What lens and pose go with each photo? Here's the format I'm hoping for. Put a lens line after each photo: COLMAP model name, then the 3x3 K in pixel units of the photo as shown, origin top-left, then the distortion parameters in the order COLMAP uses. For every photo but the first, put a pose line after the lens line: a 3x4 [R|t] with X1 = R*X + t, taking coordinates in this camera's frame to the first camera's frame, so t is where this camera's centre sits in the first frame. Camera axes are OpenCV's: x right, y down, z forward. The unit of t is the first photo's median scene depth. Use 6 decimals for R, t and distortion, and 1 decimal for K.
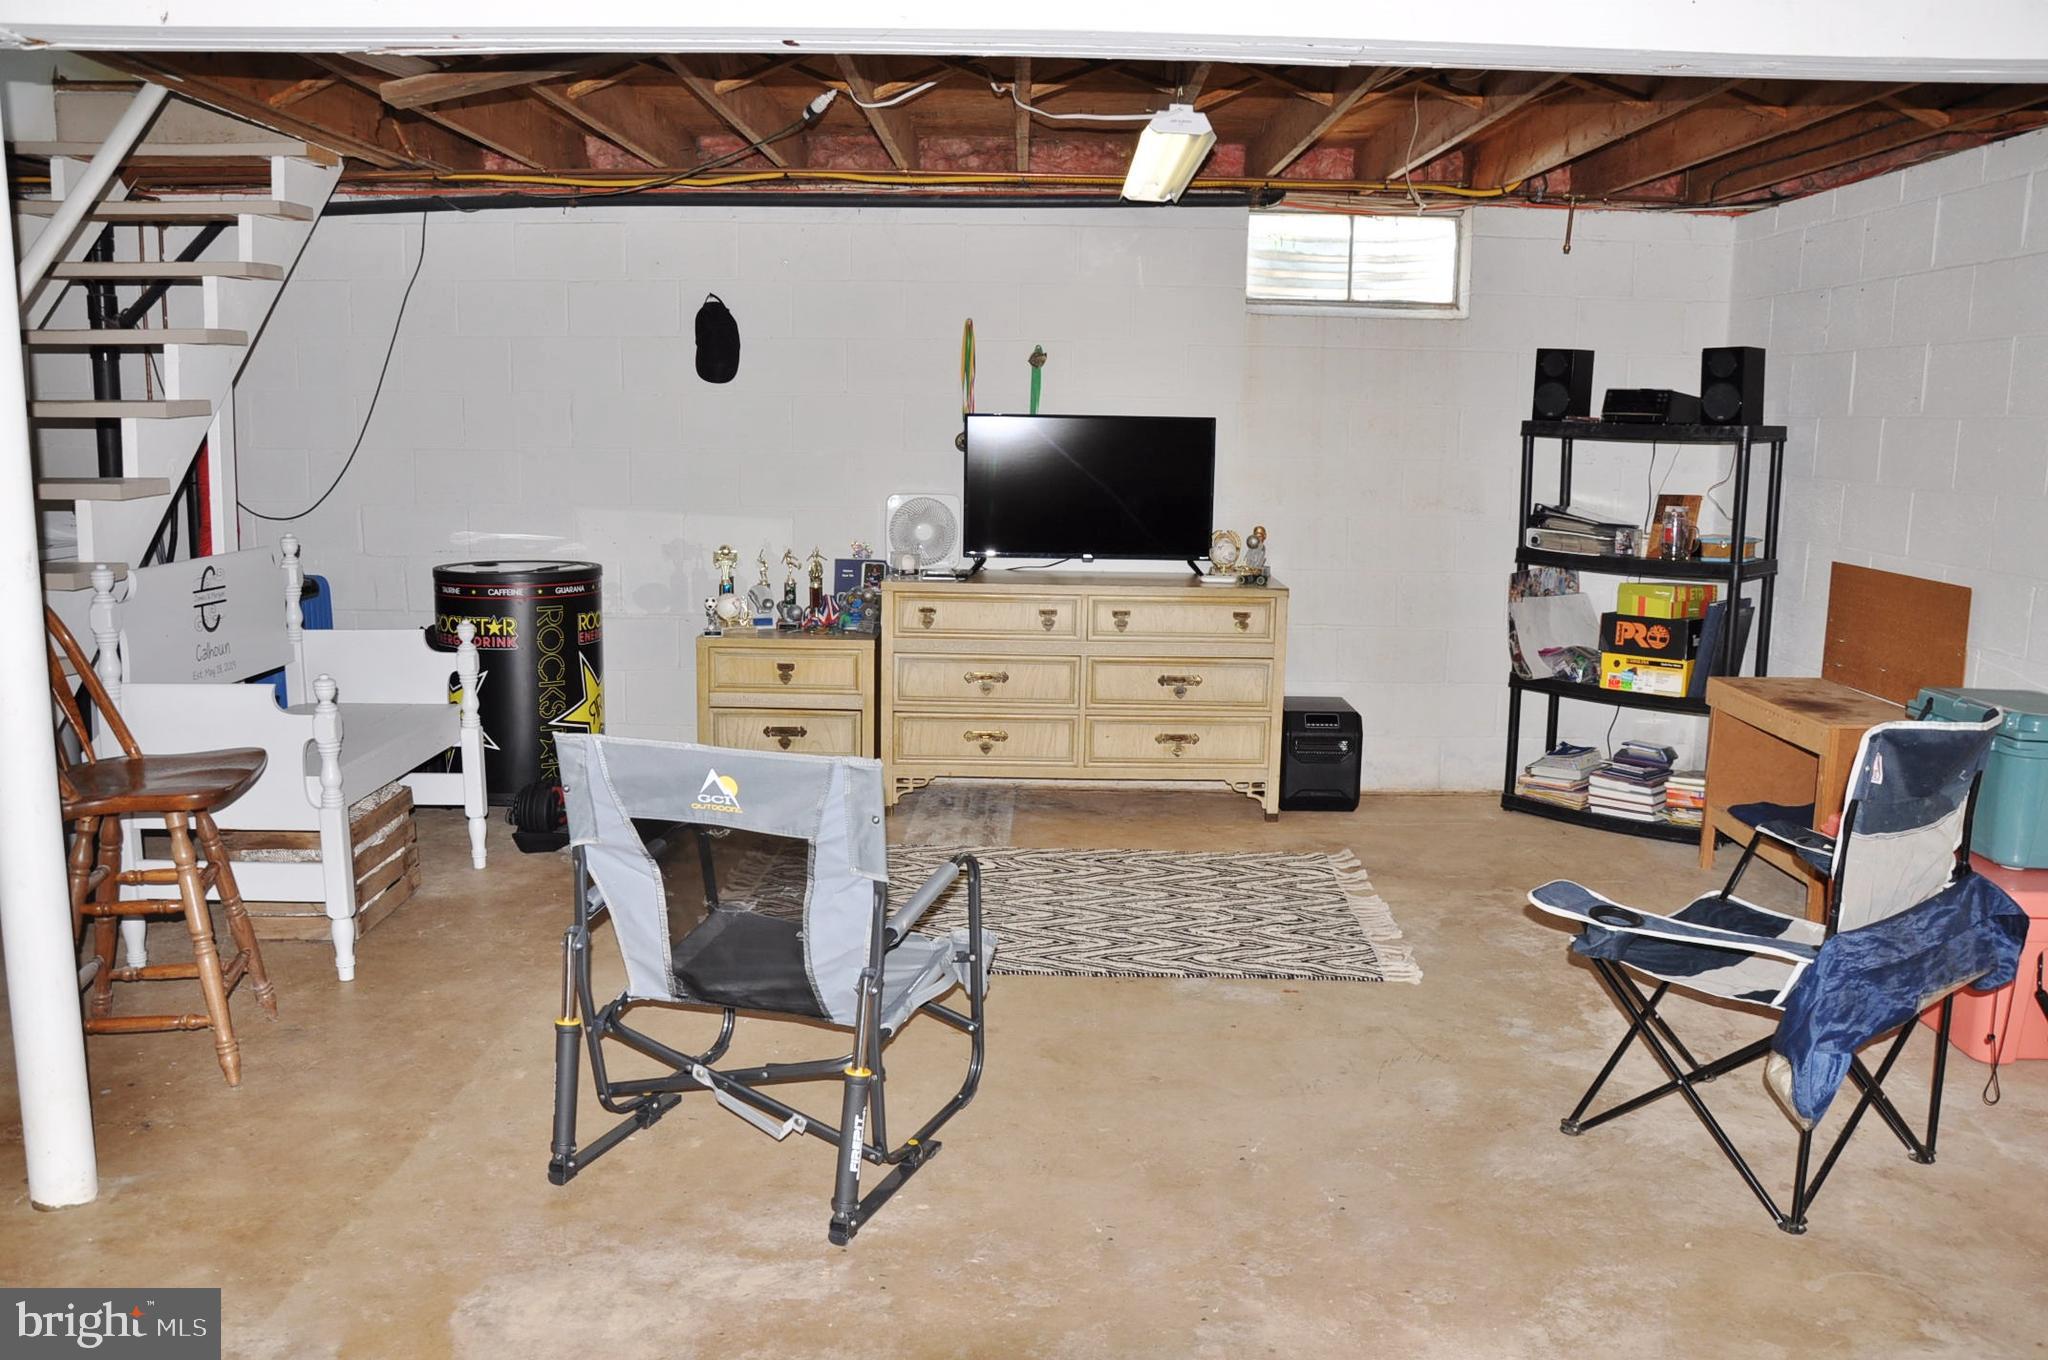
lens RADIAL K [[1636.5, 0, 1024.0], [0, 1636.5, 680.0], [0, 0, 1]] dist [-0.155506, 0.139629]
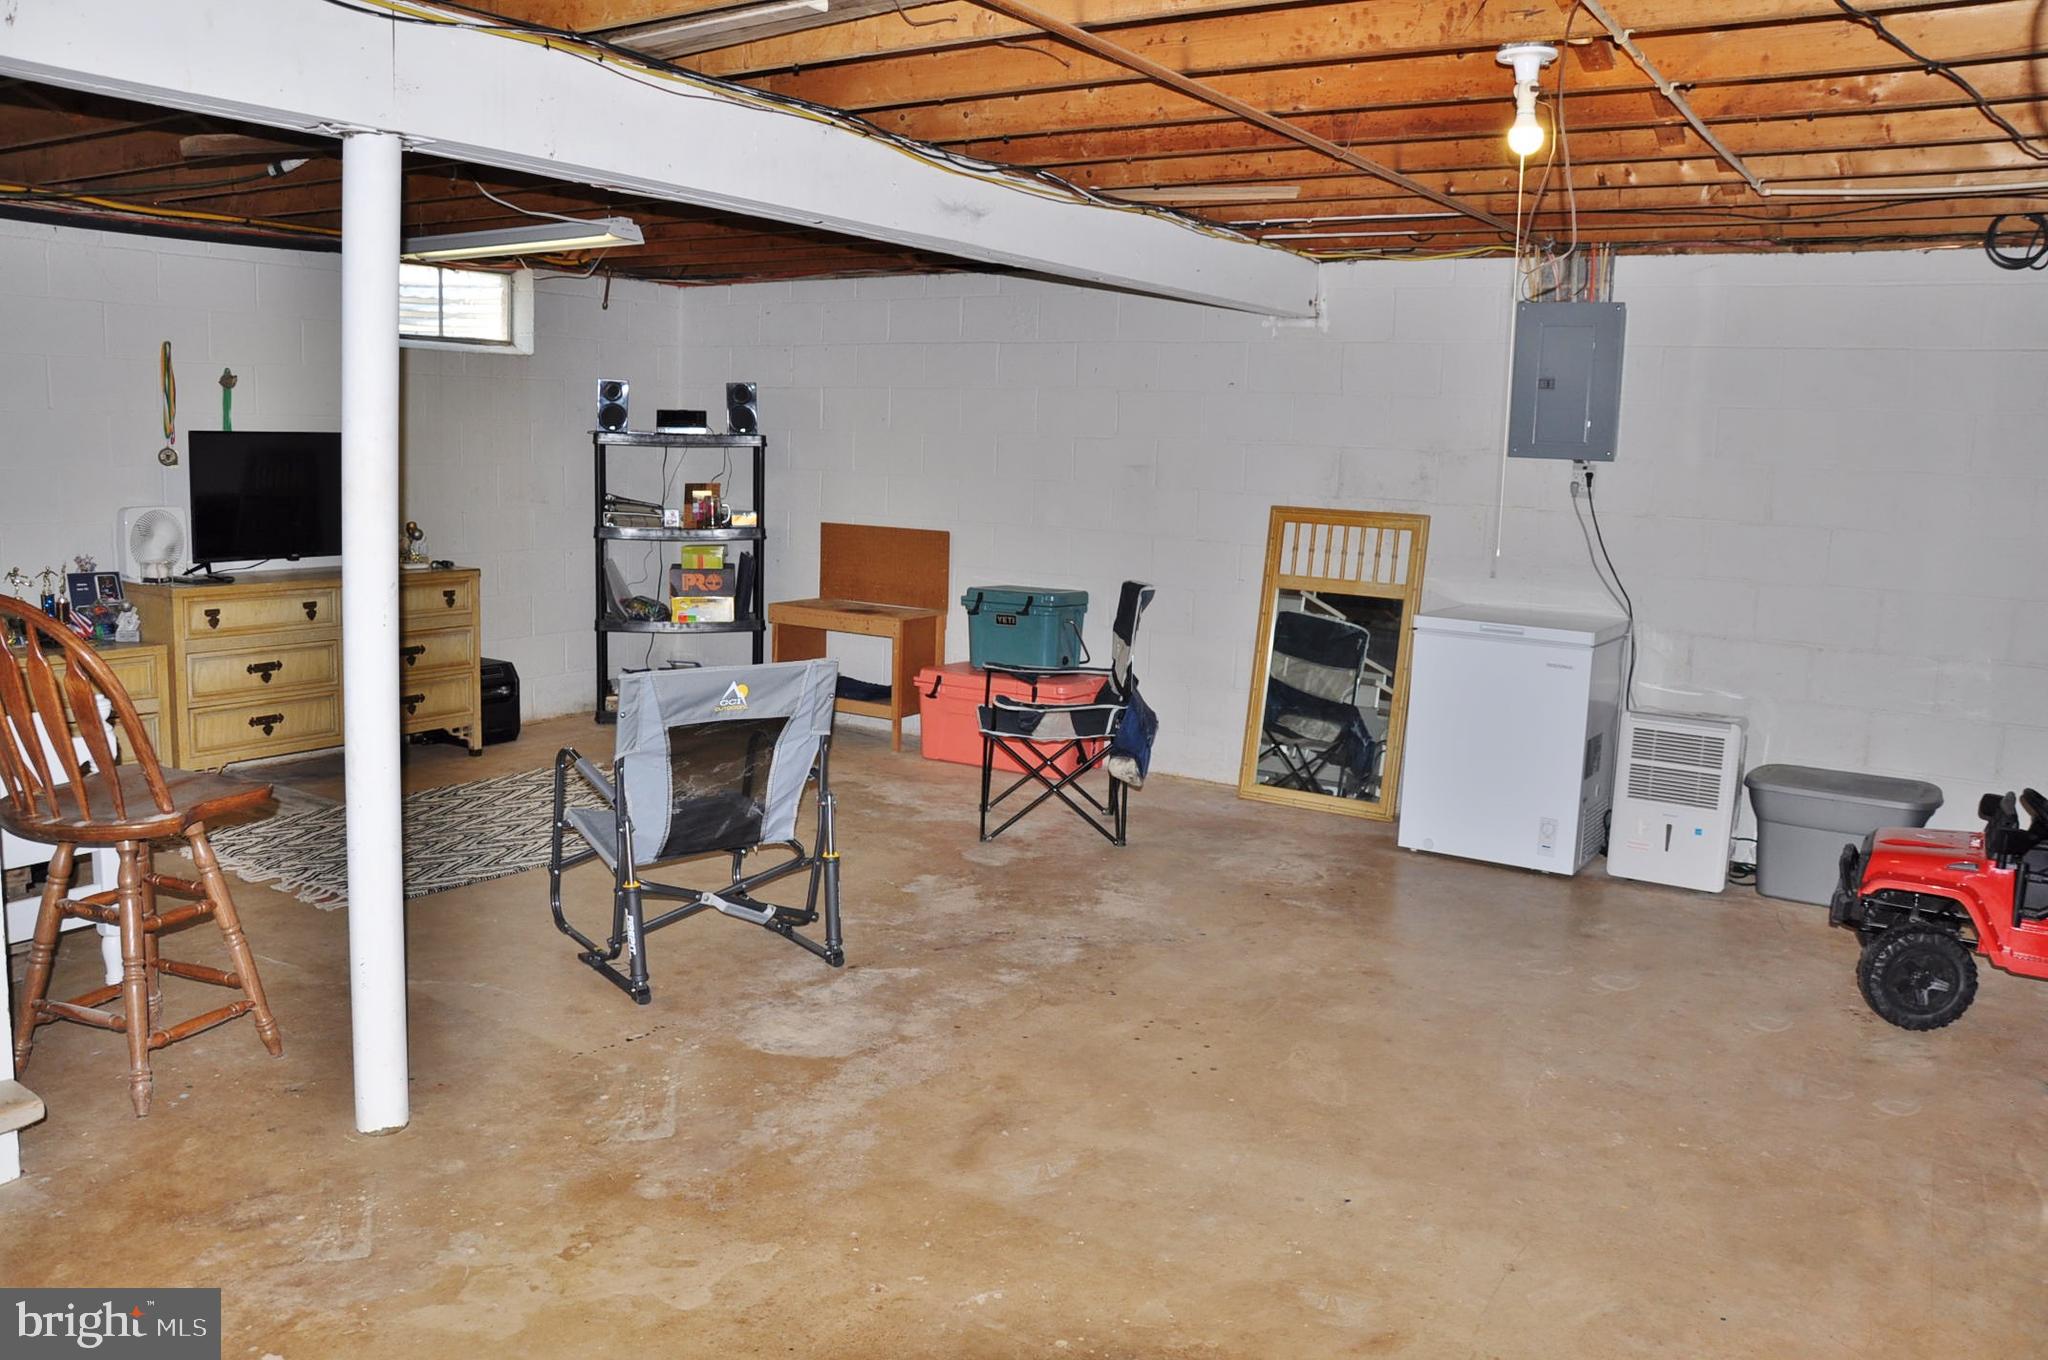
lens RADIAL K [[1606.5, 0, 1011.1], [0, 1606.5, 686.4], [0, 0, 1]] dist [-0.159642, 0.133651]
pose [[0.550130, -0.125824, 0.825546, -0.630155], [0.112885, 0.990715, 0.075773, -0.011953], [-0.827414, 0.051507, 0.559225, -0.020735]]
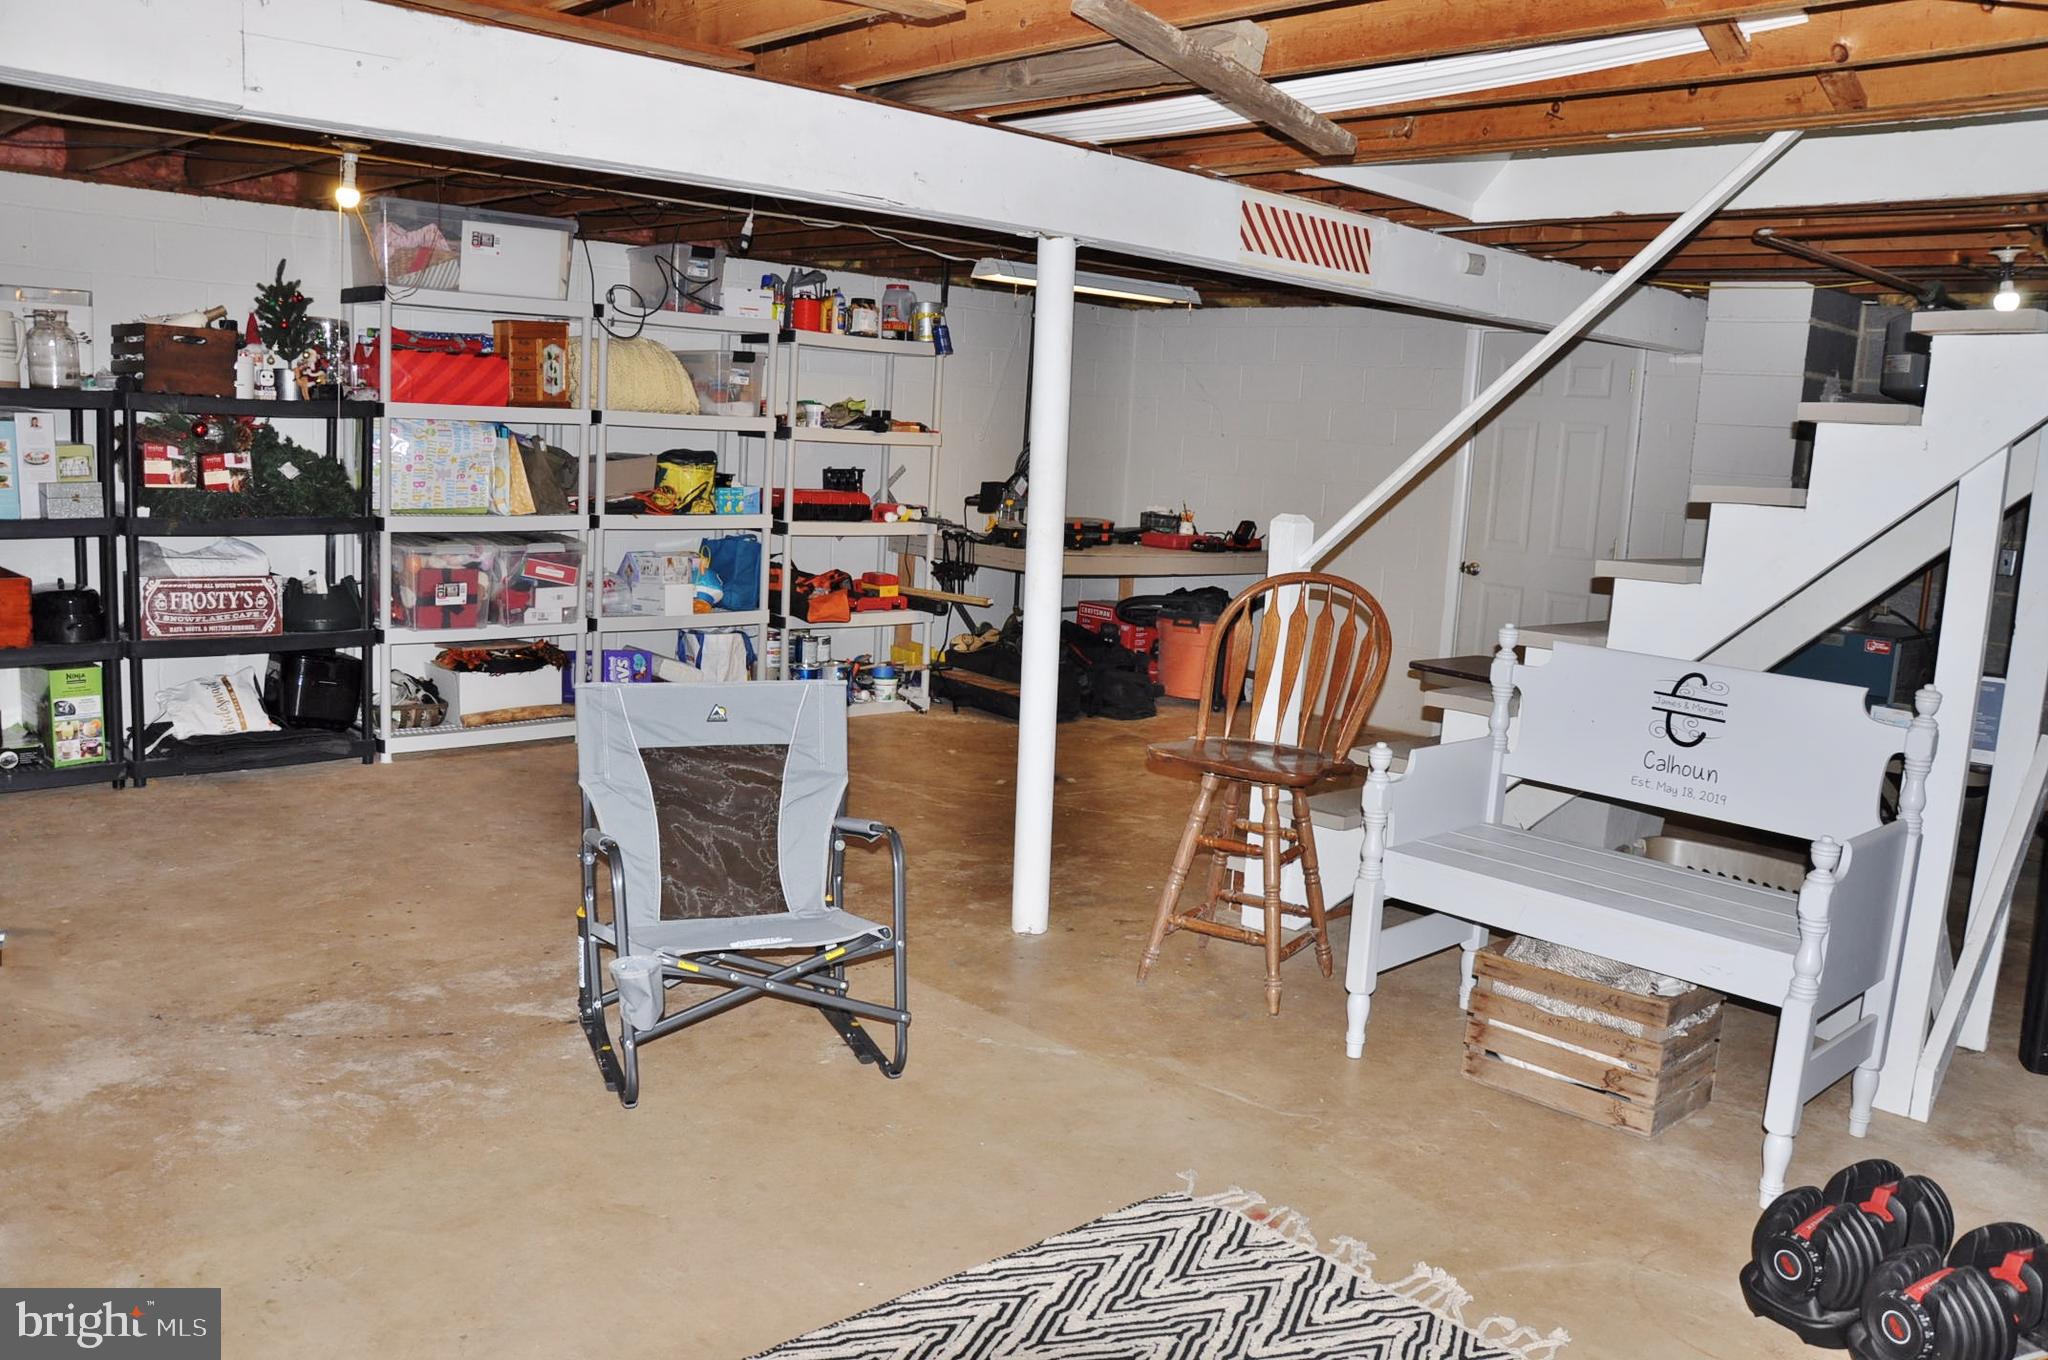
lens RADIAL K [[1606.5, 0, 1011.1], [0, 1606.5, 686.4], [0, 0, 1]] dist [-0.159642, 0.133651]
pose [[-0.722260, 0.055010, -0.689430, 0.265352], [-0.177228, 0.948827, 0.261375, -0.169083], [0.668528, 0.310967, -0.675551, 1.011277]]
